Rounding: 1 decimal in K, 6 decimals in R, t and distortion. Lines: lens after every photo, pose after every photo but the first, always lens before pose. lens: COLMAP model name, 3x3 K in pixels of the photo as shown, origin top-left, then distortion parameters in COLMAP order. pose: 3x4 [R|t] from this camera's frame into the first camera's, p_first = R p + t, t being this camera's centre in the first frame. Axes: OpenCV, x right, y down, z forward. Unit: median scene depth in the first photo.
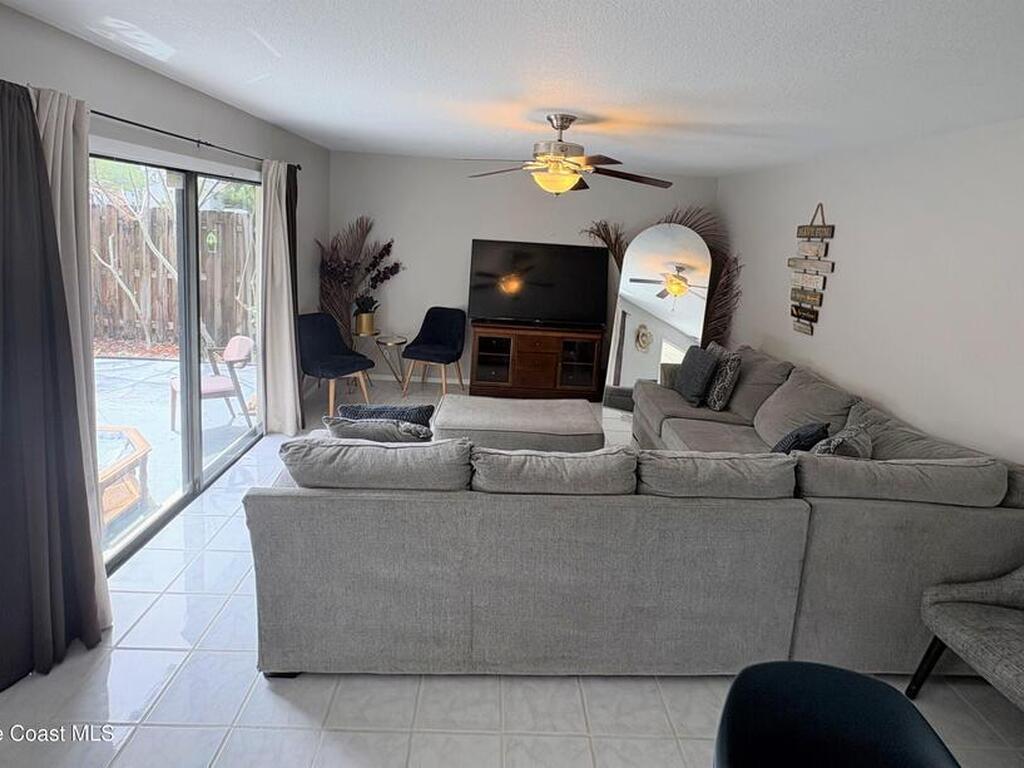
lens RADIAL K [[443.8, 0, 514.0], [0, 443.8, 389.1], [0, 0, 1]] dist [0.003853, -0.001078]
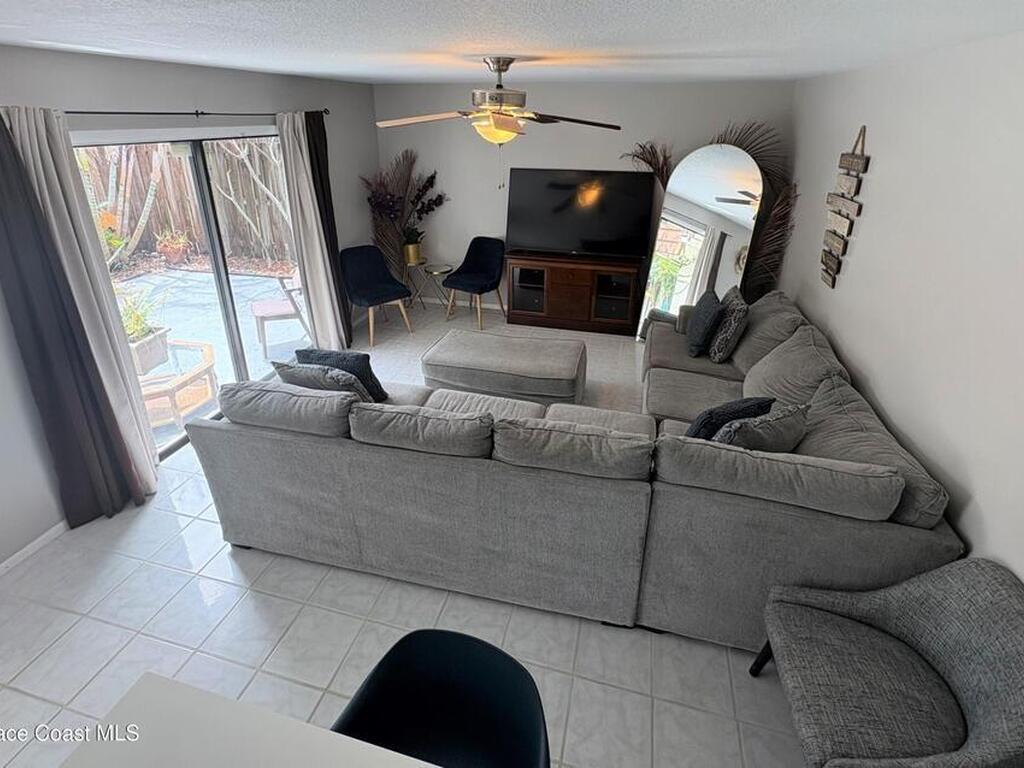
lens RADIAL K [[415.6, 0, 513.0], [0, 415.6, 378.2], [0, 0, 1]] dist [0.002536, 0.001316]
pose [[0.967699, 0.089128, -0.235828, 0.204140], [-0.043959, 0.980746, 0.190276, -0.057507], [0.248246, -0.173763, 0.952985, 0.021443]]
